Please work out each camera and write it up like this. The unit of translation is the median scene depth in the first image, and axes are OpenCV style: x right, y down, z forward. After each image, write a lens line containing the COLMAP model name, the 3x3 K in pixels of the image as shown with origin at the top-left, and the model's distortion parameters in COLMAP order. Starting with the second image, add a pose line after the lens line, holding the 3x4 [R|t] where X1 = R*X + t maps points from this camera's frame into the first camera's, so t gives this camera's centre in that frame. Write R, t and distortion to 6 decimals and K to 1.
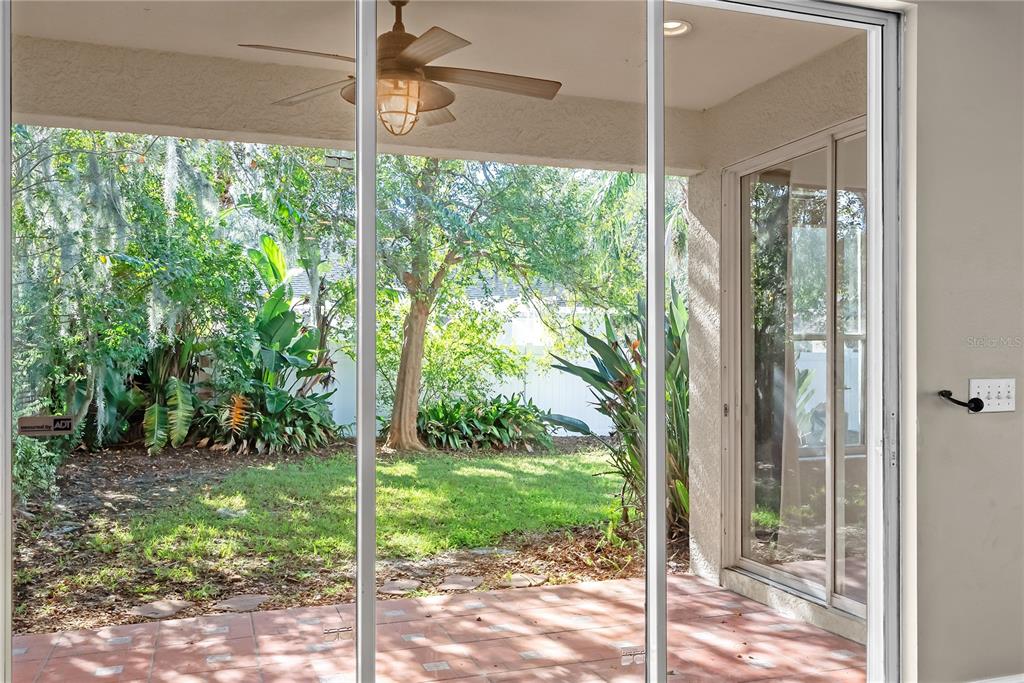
lens RADIAL K [[882.8, 0, 512.2], [0, 882.8, 344.0], [0, 0, 1]] dist [0.005660, -0.000744]
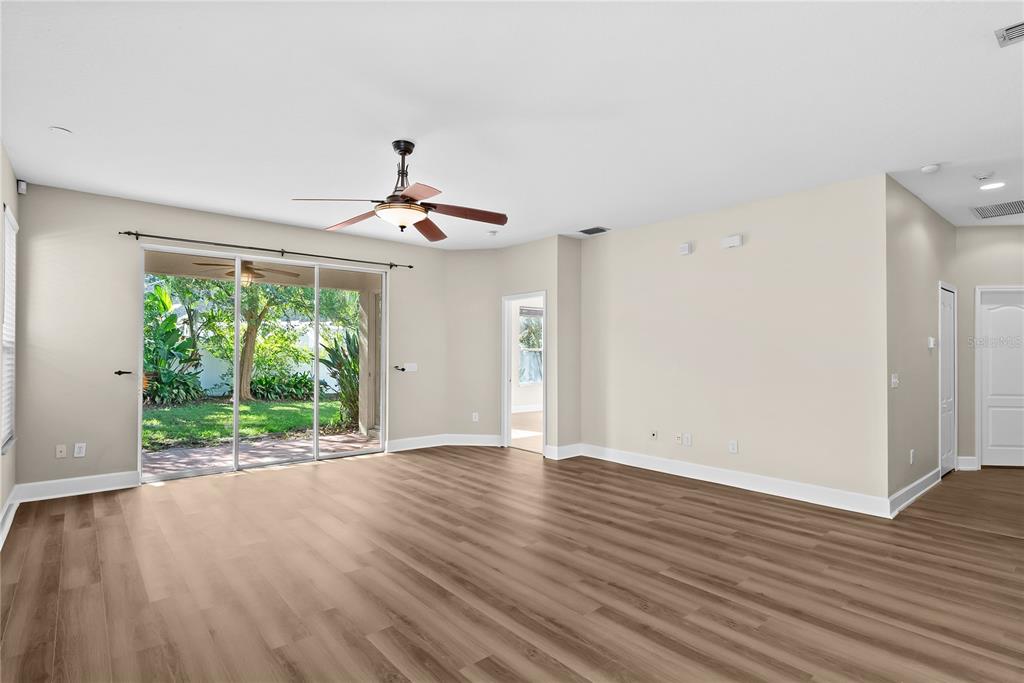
lens RADIAL K [[513.6, 0, 512.5], [0, 513.6, 350.6], [0, 0, 1]] dist [-0.003602, 0.002795]
pose [[0.933986, 0.008887, 0.357199, 0.027964], [-0.013143, 0.999869, 0.009489, -0.009219], [-0.357067, -0.013557, 0.933980, -0.270630]]
